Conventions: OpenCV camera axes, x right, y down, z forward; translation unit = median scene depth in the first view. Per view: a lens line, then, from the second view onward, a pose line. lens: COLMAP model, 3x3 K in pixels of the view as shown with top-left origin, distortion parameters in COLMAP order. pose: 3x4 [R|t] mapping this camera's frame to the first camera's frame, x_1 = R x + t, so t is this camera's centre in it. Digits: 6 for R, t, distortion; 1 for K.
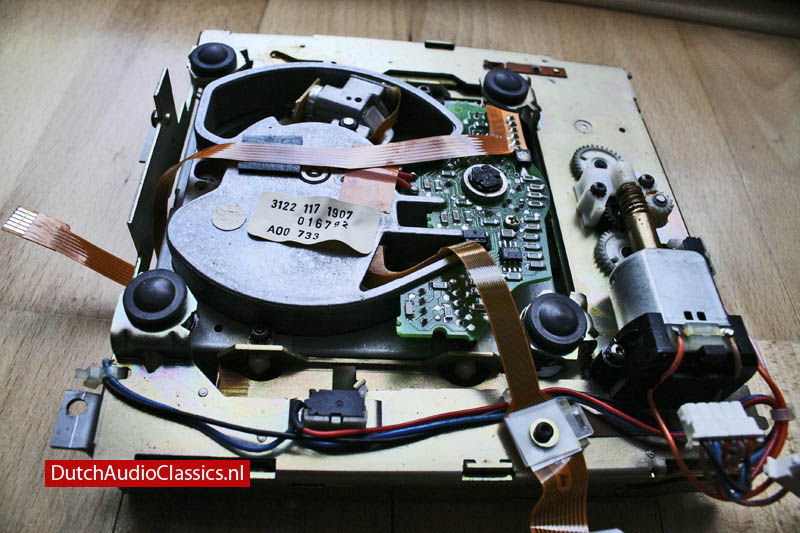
lens RADIAL K [[641.5, 0, 396.7], [0, 641.5, 264.3], [0, 0, 1]] dist [-0.119958, 0.007462]
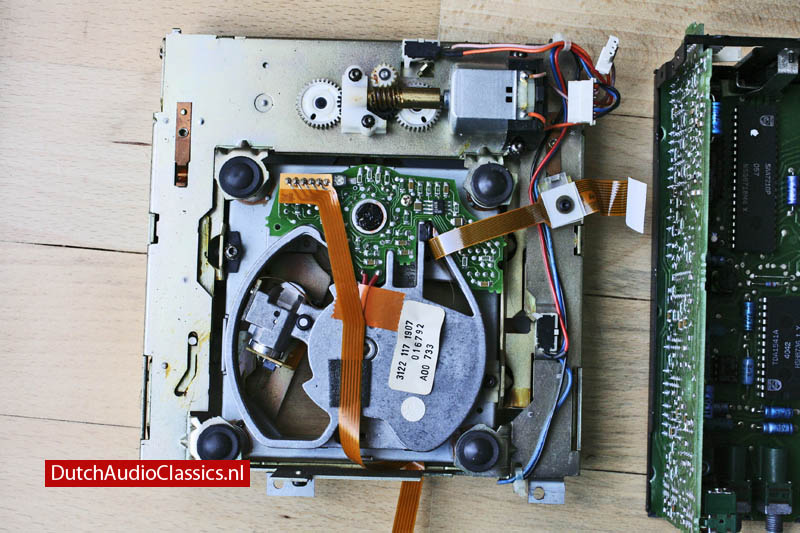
lens RADIAL K [[1094.7, 0, 397.6], [0, 1094.7, 263.1], [0, 0, 1]] dist [-0.033349, 0.000000]
pose [[0.054887, -0.997526, -0.043920, 0.163334], [0.801426, 0.017775, 0.597830, -1.571287], [-0.595571, -0.068011, 0.800419, -0.900295]]
